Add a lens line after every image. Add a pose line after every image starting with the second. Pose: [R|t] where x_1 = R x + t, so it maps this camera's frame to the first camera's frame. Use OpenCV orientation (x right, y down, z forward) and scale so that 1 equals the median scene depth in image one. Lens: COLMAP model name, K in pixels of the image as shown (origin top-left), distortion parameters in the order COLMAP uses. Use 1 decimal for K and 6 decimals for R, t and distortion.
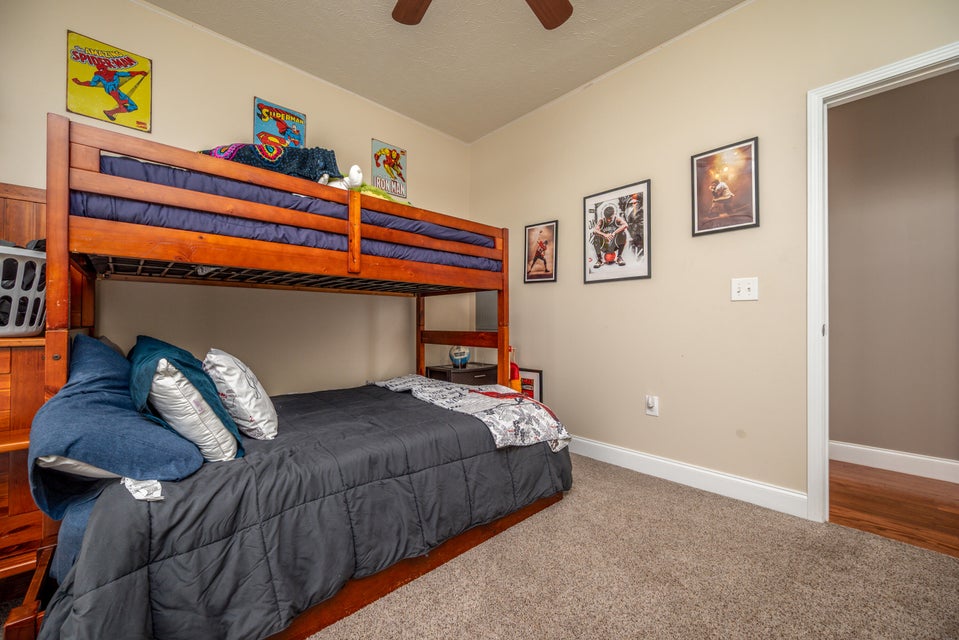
lens RADIAL K [[378.0, 0, 479.6], [0, 378.0, 318.6], [0, 0, 1]] dist [-0.002552, -0.000648]
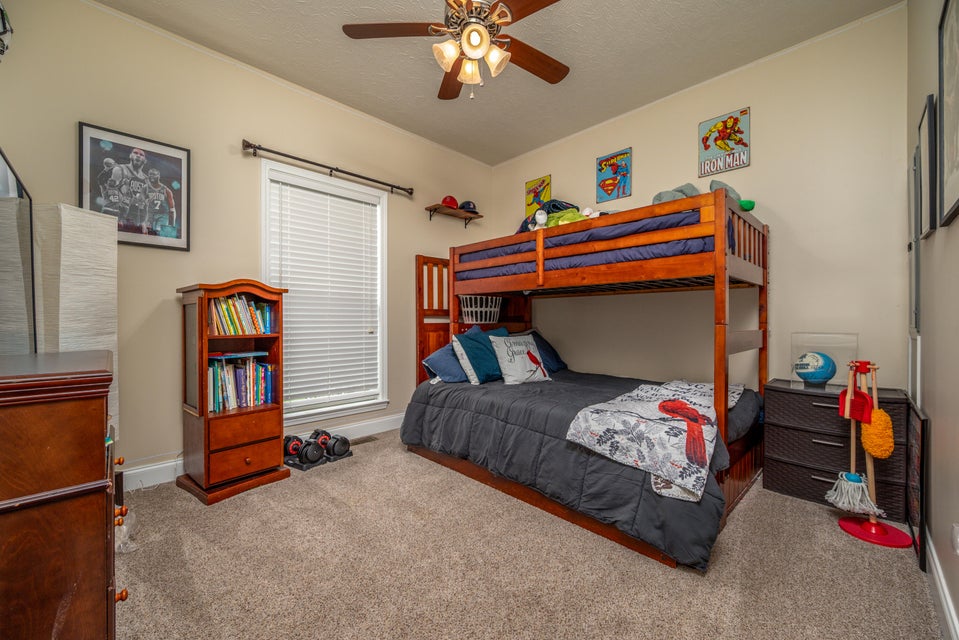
lens RADIAL K [[378.0, 0, 479.6], [0, 378.0, 321.9], [0, 0, 1]] dist [-0.002552, -0.000648]
pose [[0.011748, 0.001923, -0.999929, 0.955581], [0.011875, 0.999927, 0.002062, 0.008547], [0.999860, -0.011898, 0.011724, 0.652470]]
